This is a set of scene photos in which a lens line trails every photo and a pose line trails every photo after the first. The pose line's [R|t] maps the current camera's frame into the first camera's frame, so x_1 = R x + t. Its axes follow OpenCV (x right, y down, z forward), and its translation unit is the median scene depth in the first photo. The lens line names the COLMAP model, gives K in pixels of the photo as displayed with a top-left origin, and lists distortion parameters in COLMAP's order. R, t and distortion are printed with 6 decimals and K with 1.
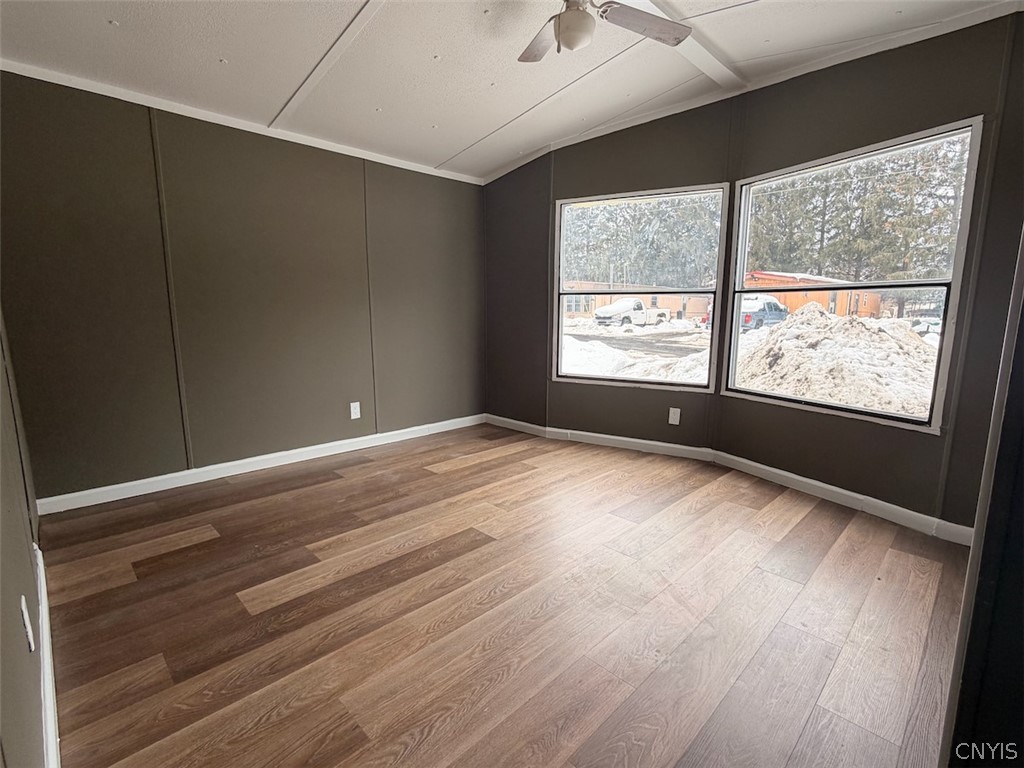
lens RADIAL K [[482.0, 0, 509.7], [0, 482.0, 387.5], [0, 0, 1]] dist [-0.000736, -0.000224]
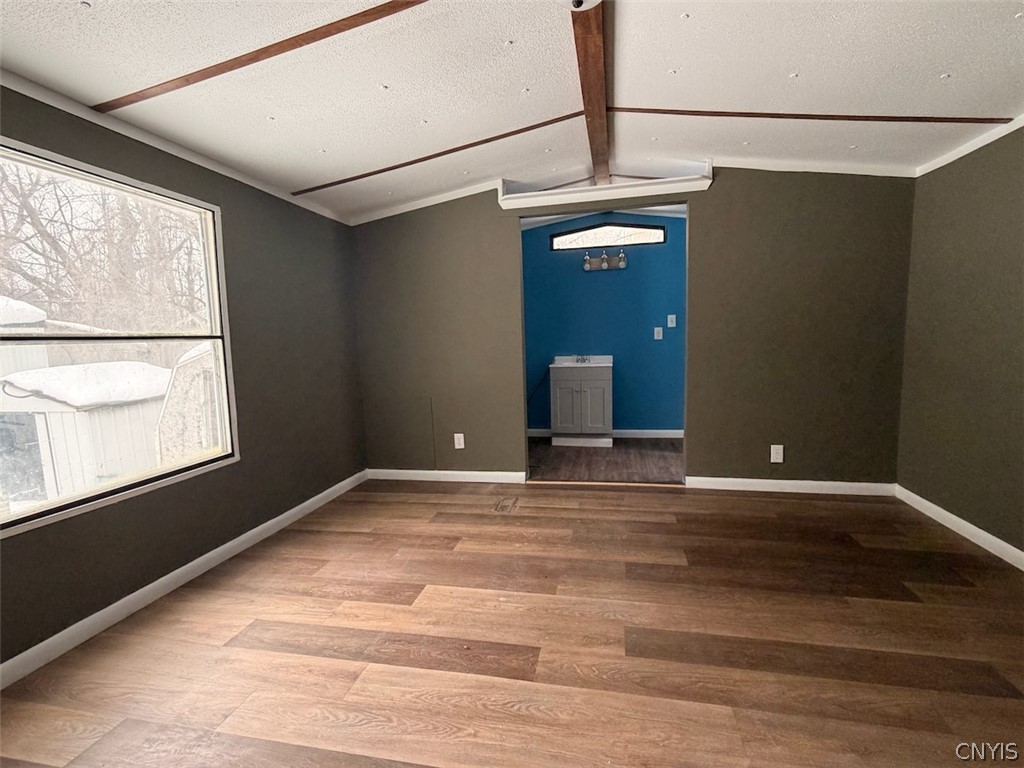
lens RADIAL K [[482.0, 0, 504.2], [0, 482.0, 383.3], [0, 0, 1]] dist [-0.000736, -0.000224]
pose [[0.552344, 0.070272, -0.830649, 0.349628], [-0.111887, 0.993674, 0.009664, -0.057763], [0.826074, 0.087601, 0.556712, 0.303066]]
